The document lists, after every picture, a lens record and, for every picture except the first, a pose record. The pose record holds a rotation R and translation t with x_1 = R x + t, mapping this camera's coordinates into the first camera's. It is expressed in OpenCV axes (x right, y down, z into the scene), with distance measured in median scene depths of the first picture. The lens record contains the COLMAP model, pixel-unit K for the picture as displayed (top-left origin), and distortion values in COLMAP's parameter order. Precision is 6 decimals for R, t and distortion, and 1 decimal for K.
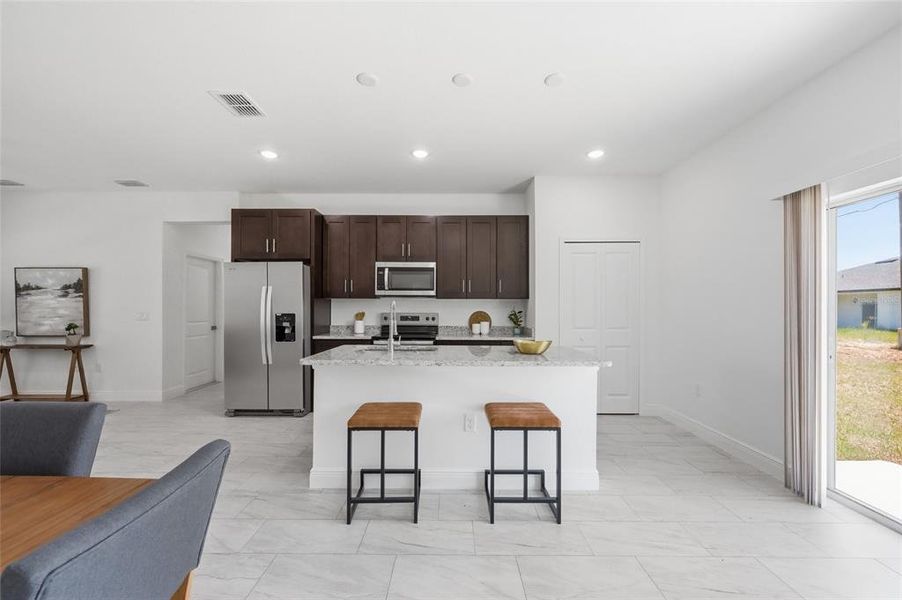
lens RADIAL K [[367.7, 0, 451.0], [0, 367.7, 307.1], [0, 0, 1]] dist [-0.001424, 0.000068]
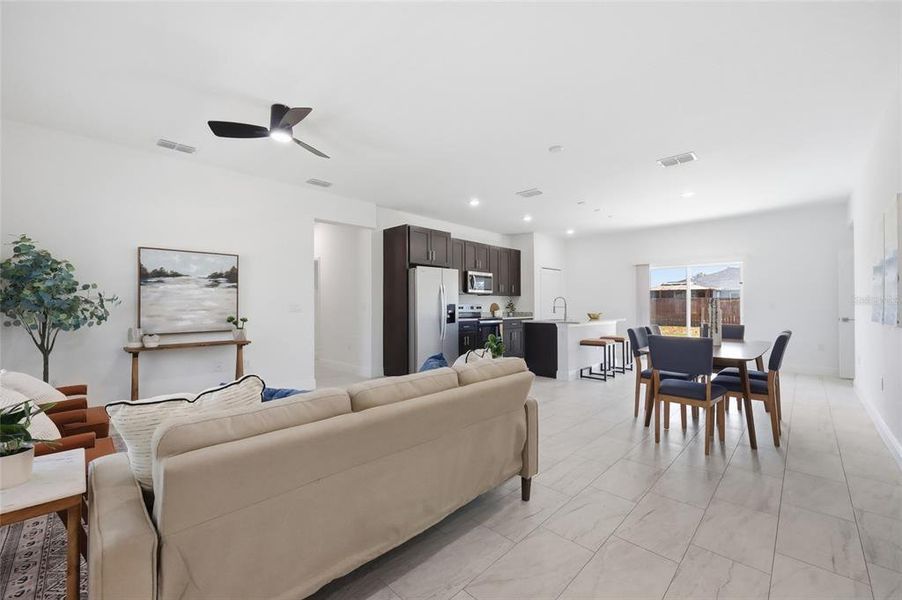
lens RADIAL K [[365.2, 0, 452.3], [0, 365.2, 301.9], [0, 0, 1]] dist [-0.001772, -0.000197]
pose [[0.692352, 0.001847, 0.721557, -1.286069], [0.001535, 0.999991, -0.004032, 0.012647], [-0.721558, 0.003900, 0.692343, -0.008690]]
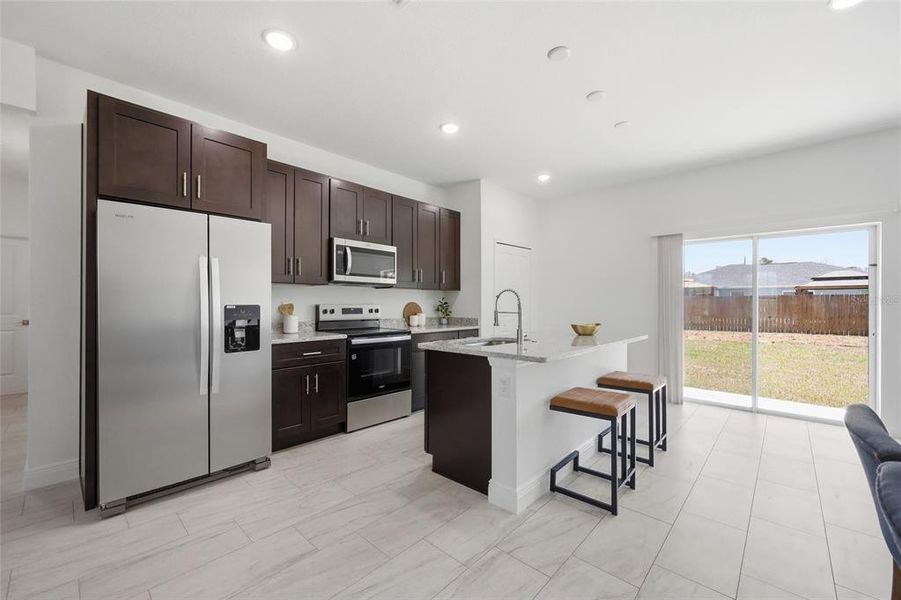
lens RADIAL K [[365.3, 0, 450.5], [0, 365.3, 300.0], [0, 0, 1]] dist [-0.000700, -0.000040]
pose [[0.677082, 0.004529, 0.735894, -0.569403], [-0.001523, 0.999988, -0.004753, 0.009897], [-0.735906, 0.002097, 0.677080, 0.292253]]
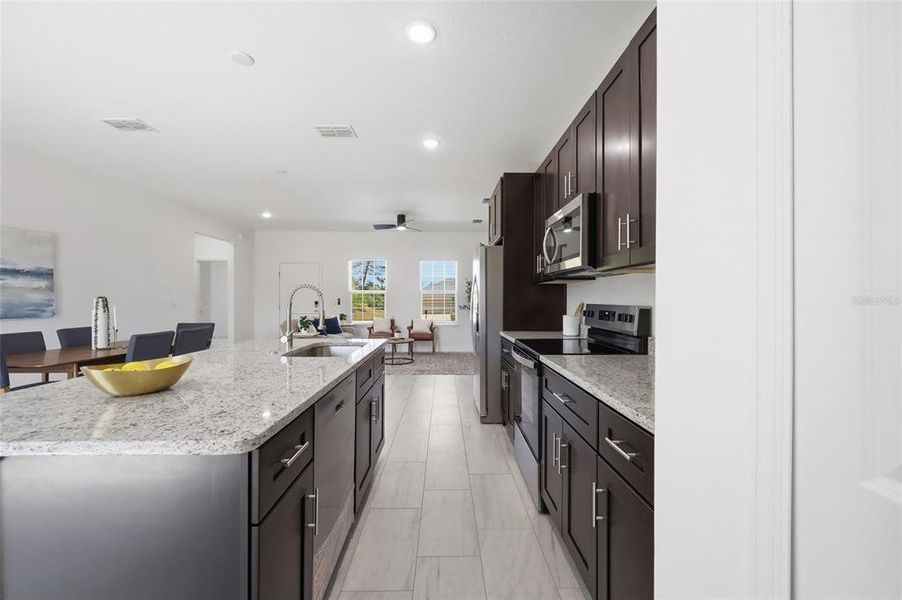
lens RADIAL K [[368.1, 0, 451.0], [0, 368.1, 300.0], [0, 0, 1]] dist [0.003439, 0.000114]
pose [[0.024212, 0.000728, -0.999707, 0.394411], [0.001025, 0.999999, 0.000753, 0.009488], [0.999706, -0.001042, 0.024212, 0.784722]]
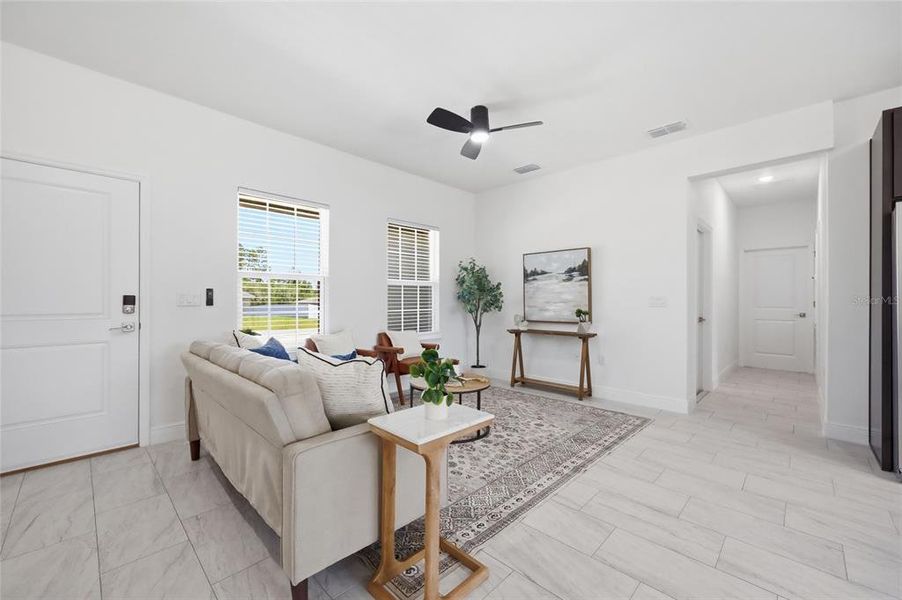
lens RADIAL K [[363.9, 0, 450.9], [0, 363.9, 301.6], [0, 0, 1]] dist [0.000795, 0.000650]
pose [[0.719808, 0.002051, -0.694170, -0.624355], [-0.001704, 0.999998, 0.001189, 0.024545], [0.694171, 0.000327, 0.719810, 0.121376]]
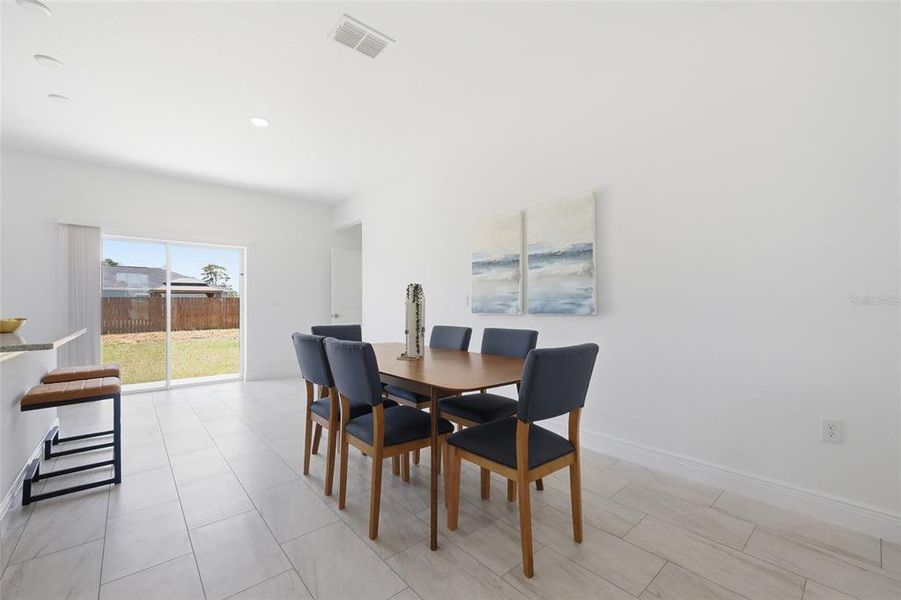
lens RADIAL K [[370.3, 0, 450.8], [0, 370.3, 303.7], [0, 0, 1]] dist [-0.002050, -0.000210]
pose [[-0.657945, 0.004997, 0.753049, -0.760537], [0.003341, 0.999988, -0.003717, 0.032837], [-0.753059, 0.000070, -0.657954, 0.431148]]
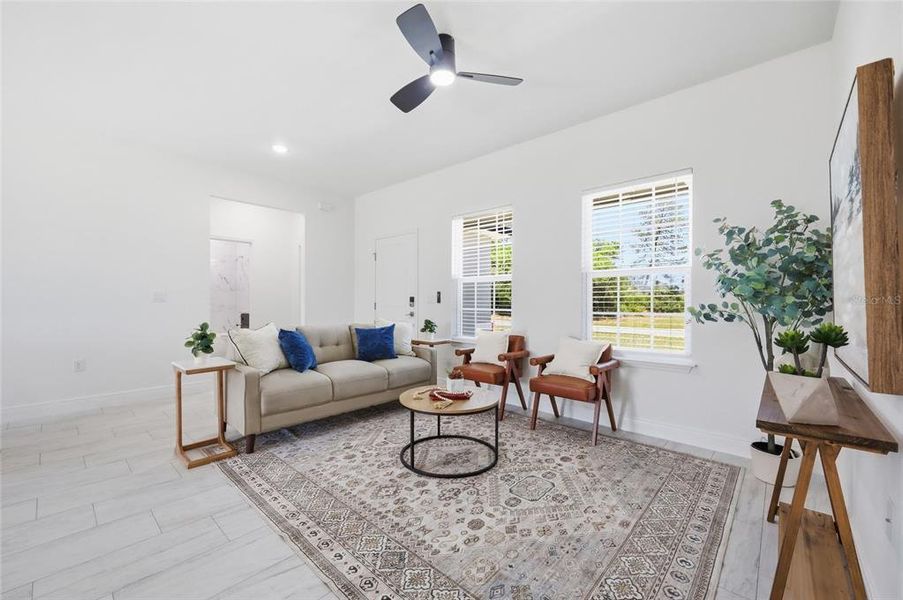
lens RADIAL K [[365.6, 0, 452.8], [0, 365.6, 301.9], [0, 0, 1]] dist [-0.001772, -0.000197]
pose [[-0.665112, -0.002425, -0.746740, -0.684715], [-0.004823, 0.999988, 0.001048, 0.029456], [0.746728, 0.004298, -0.665116, 0.963111]]
